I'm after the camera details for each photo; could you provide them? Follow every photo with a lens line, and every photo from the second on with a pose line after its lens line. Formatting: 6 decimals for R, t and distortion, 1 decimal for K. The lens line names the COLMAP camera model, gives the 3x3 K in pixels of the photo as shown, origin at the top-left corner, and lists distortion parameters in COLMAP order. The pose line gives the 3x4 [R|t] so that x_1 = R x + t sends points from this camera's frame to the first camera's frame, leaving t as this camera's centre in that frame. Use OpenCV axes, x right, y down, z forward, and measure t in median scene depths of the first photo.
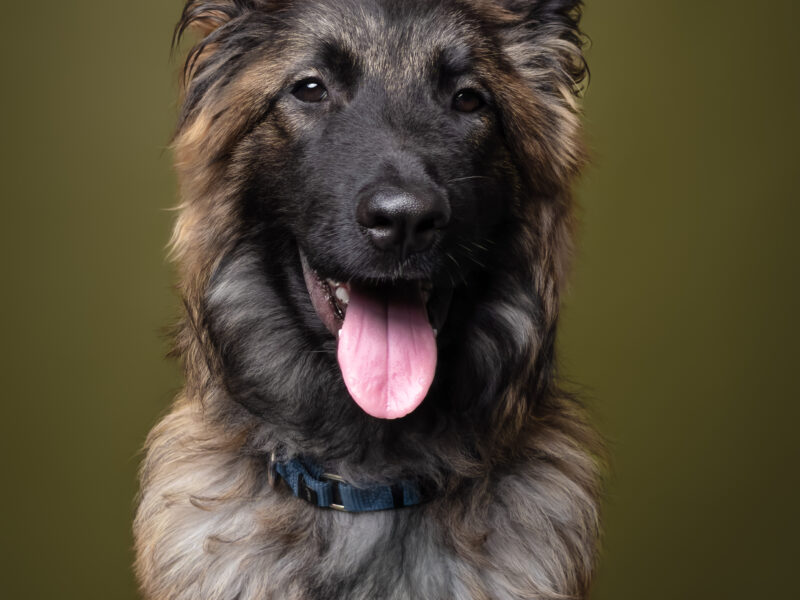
lens RADIAL K [[1114.8, 0, 400.0], [0, 1114.8, 300.0], [0, 0, 1]] dist [-0.001175, 0.000233]
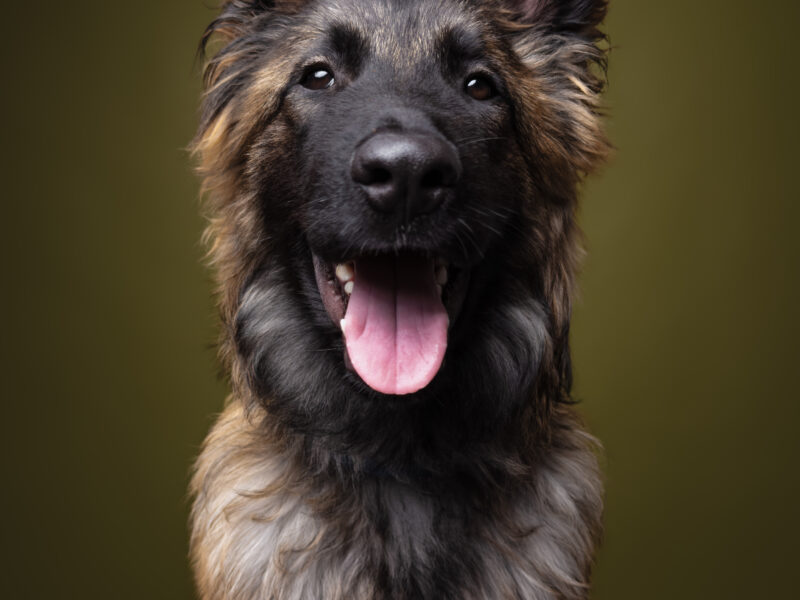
lens RADIAL K [[608.0, 0, 432.0], [0, 608.0, 297.5], [0, 0, 1]] dist [0.001072, -0.000550]
pose [[0.999921, -0.006940, -0.010460, 0.023993], [0.005723, 0.993677, -0.112128, 0.064404], [0.011172, 0.112059, 0.993639, 0.499621]]
